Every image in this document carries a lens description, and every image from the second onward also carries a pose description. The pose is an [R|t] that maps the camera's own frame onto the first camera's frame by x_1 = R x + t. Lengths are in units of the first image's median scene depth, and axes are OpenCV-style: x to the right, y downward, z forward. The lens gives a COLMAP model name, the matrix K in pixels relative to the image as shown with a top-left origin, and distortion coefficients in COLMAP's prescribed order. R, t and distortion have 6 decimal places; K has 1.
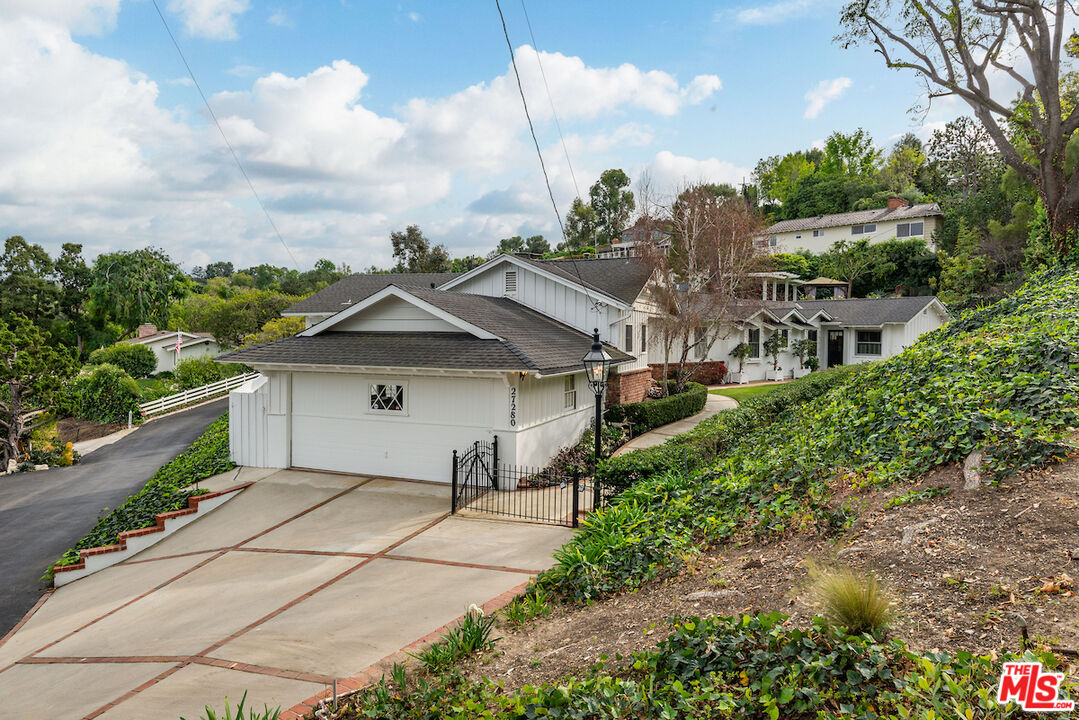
lens RADIAL K [[587.5, 0, 541.1], [0, 587.5, 328.8], [0, 0, 1]] dist [0.003906, -0.001346]
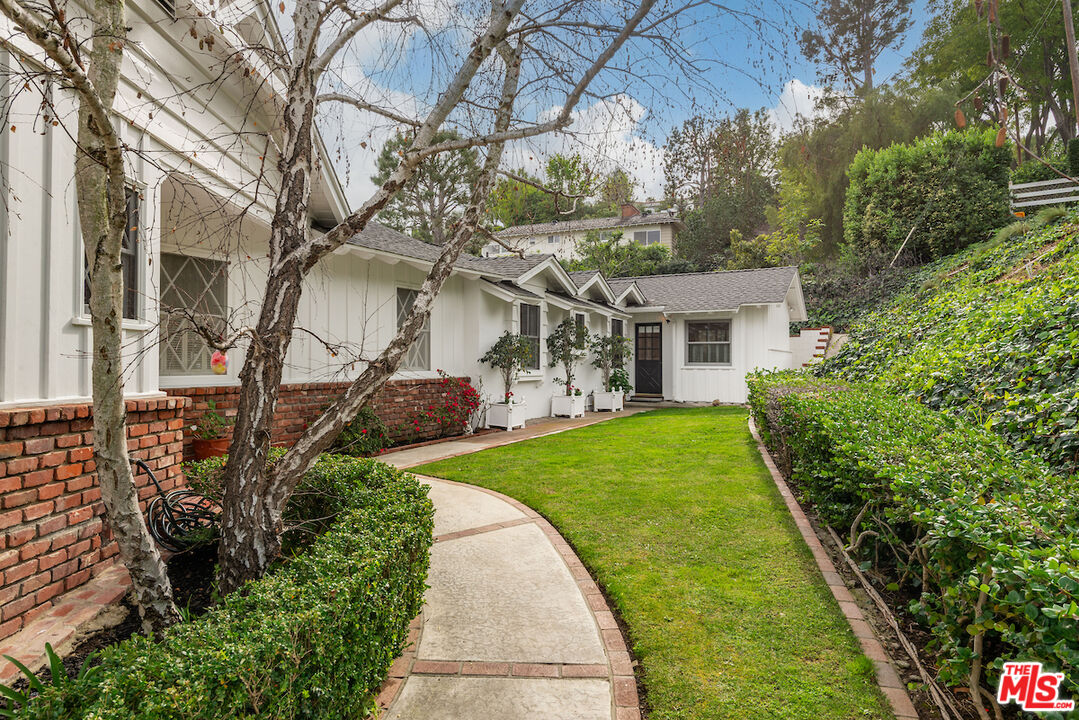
lens RADIAL K [[587.5, 0, 541.1], [0, 587.5, 328.8], [0, 0, 1]] dist [0.003906, -0.001346]
pose [[0.892819, 0.020181, 0.449963, 0.090172], [0.004624, 0.998532, -0.053958, 0.023117], [-0.450392, 0.050255, 0.891416, 0.322087]]
